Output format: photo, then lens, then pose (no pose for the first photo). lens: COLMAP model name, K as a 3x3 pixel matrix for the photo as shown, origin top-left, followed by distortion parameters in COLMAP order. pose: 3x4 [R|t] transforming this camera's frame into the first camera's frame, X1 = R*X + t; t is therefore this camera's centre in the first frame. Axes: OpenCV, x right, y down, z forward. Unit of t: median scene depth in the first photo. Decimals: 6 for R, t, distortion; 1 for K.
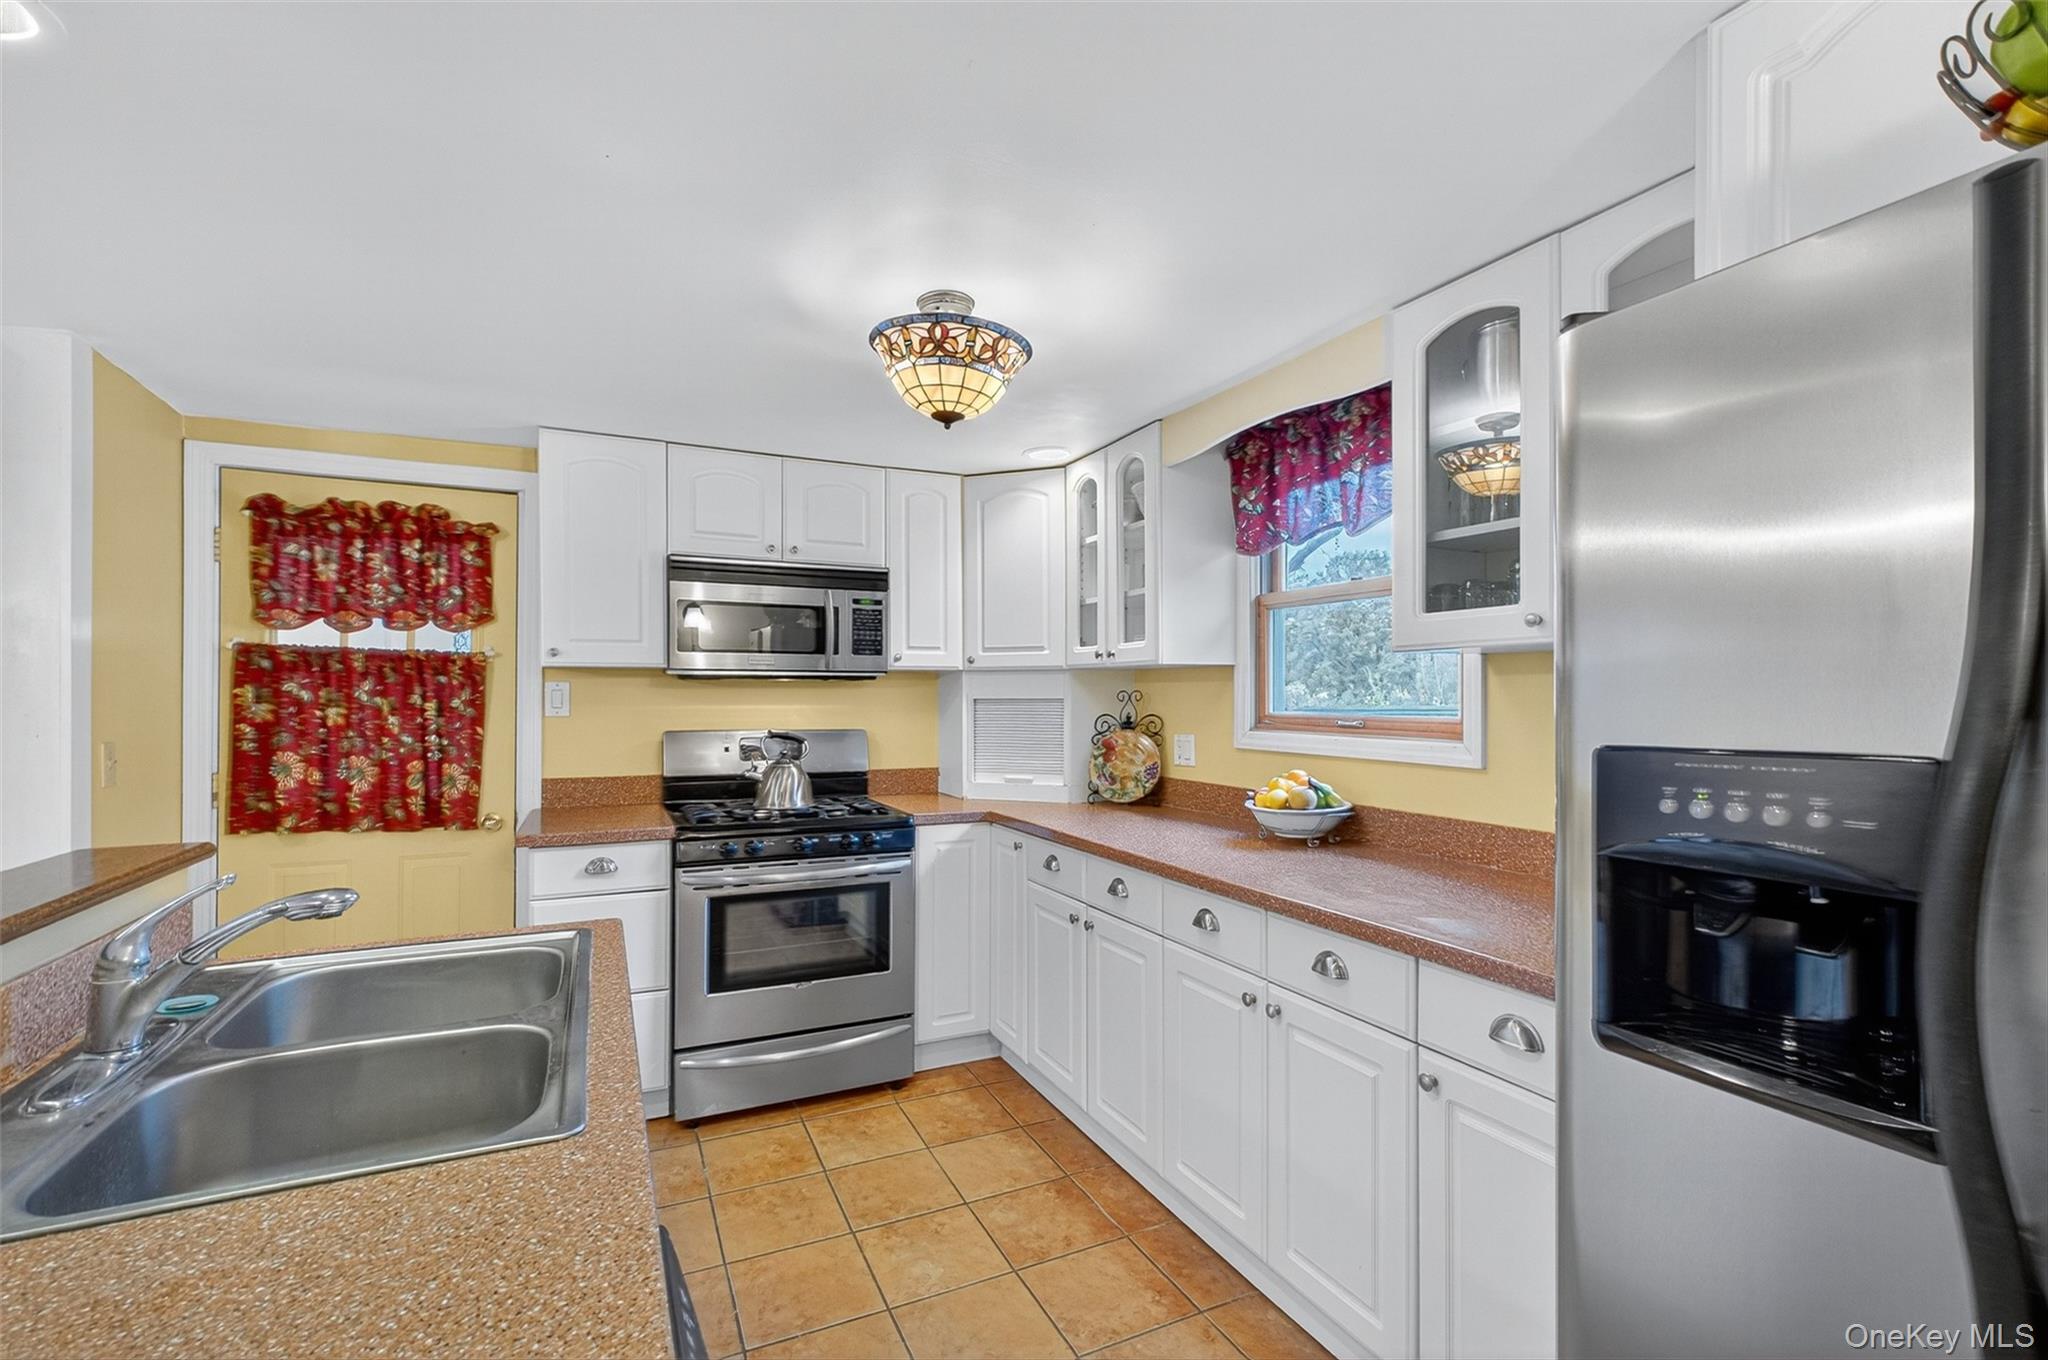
lens RADIAL K [[885.6, 0, 1023.6], [0, 885.6, 690.9], [0, 0, 1]] dist [-0.000865, 0.001239]
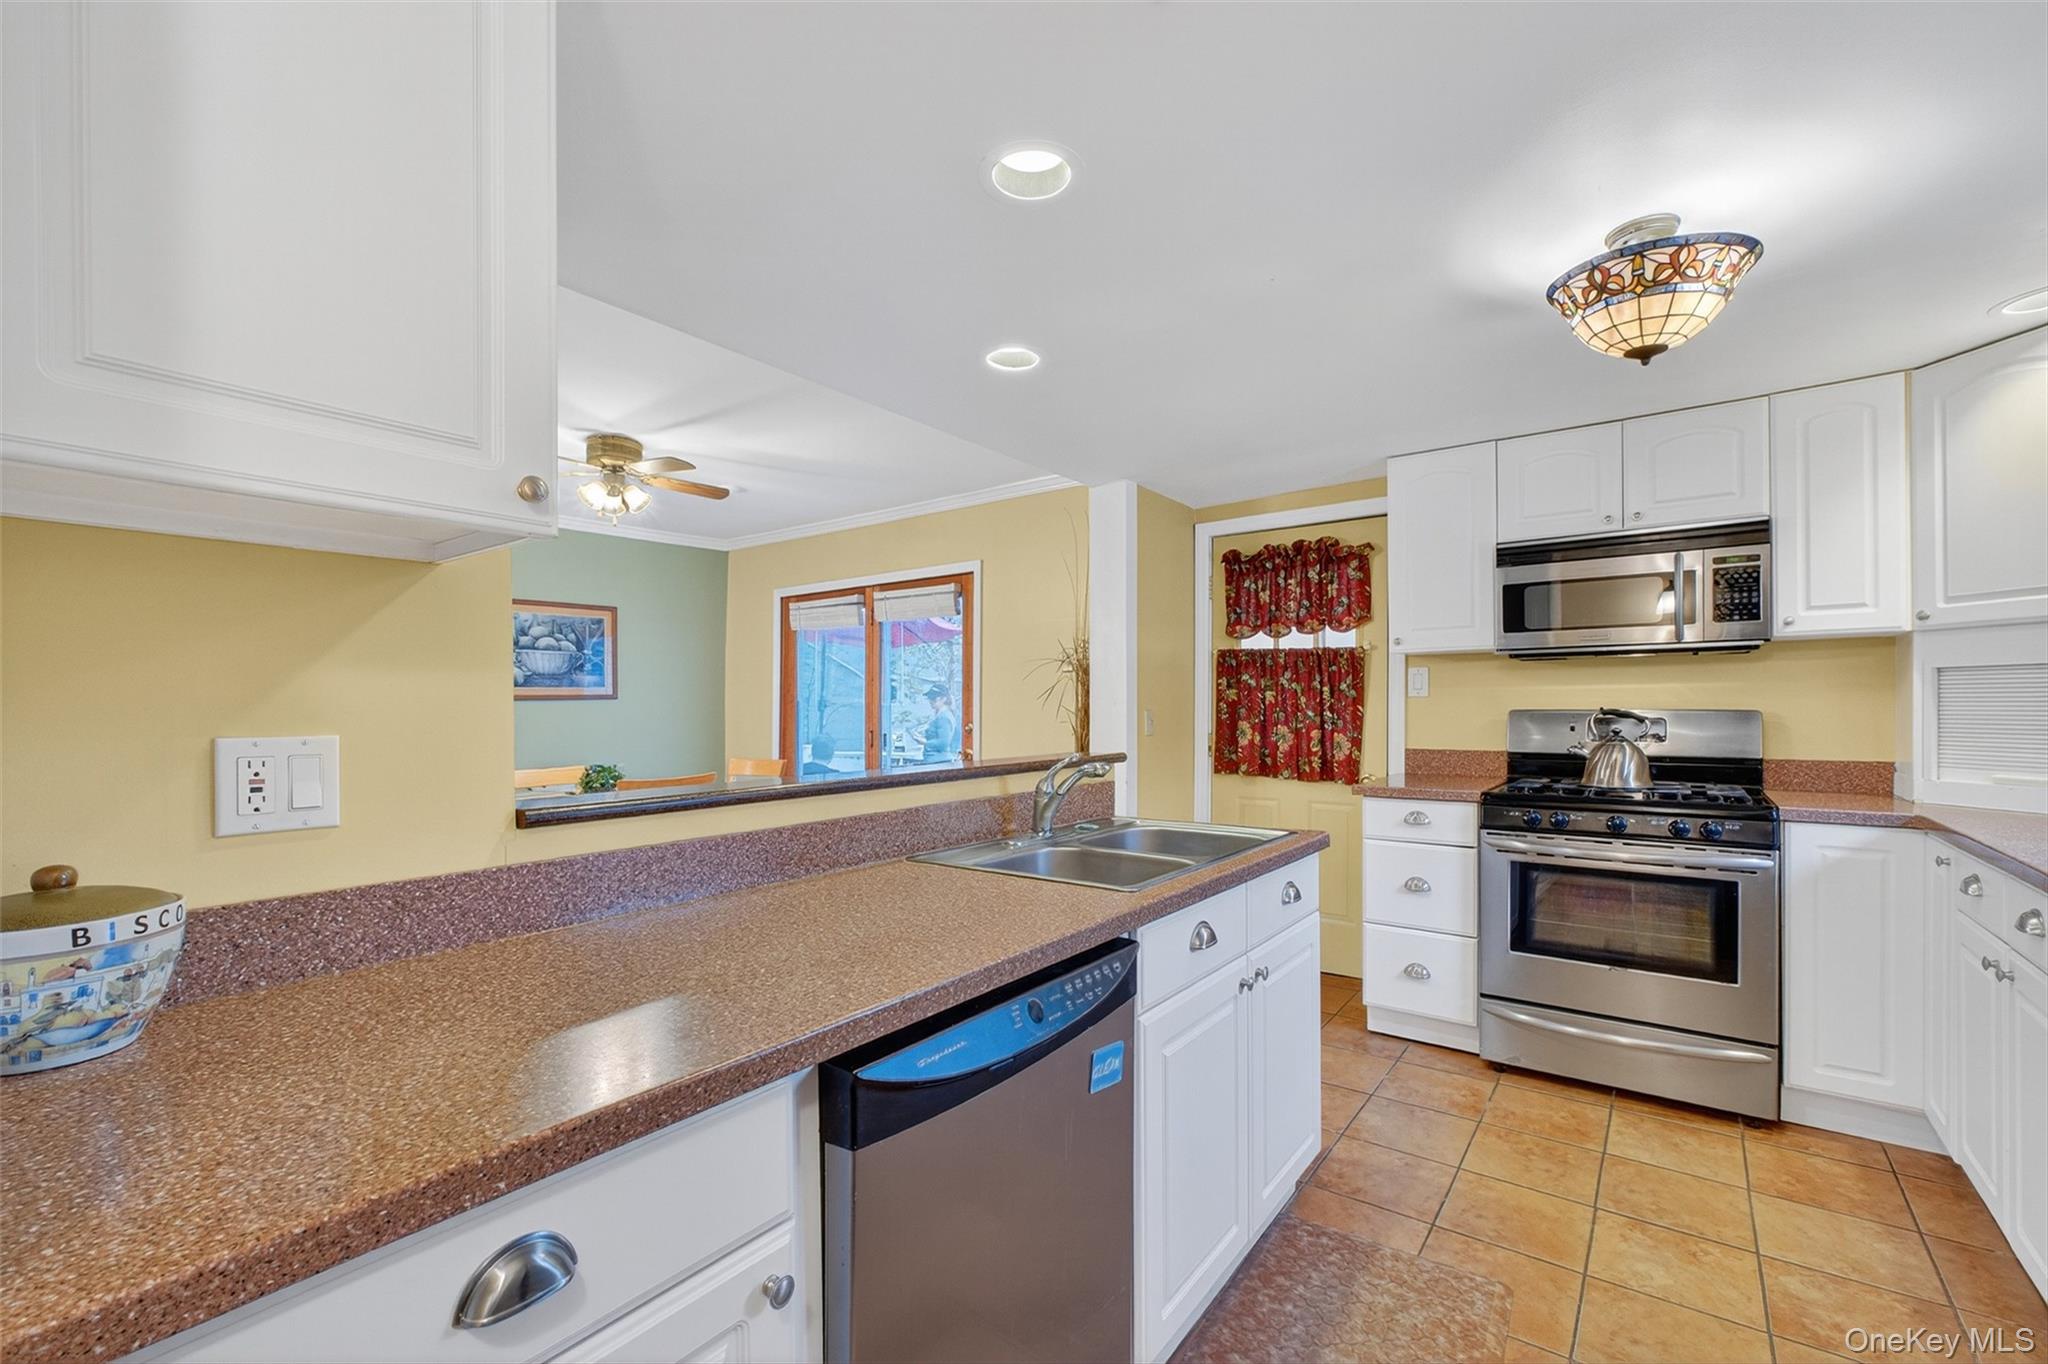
lens RADIAL K [[885.6, 0, 1041.1], [0, 885.6, 694.4], [0, 0, 1]] dist [-0.000865, 0.001239]
pose [[0.472387, -0.018592, -0.881195, 0.301817], [0.014691, 0.999805, -0.013220, 0.037109], [0.881269, -0.006701, 0.472568, 0.000202]]
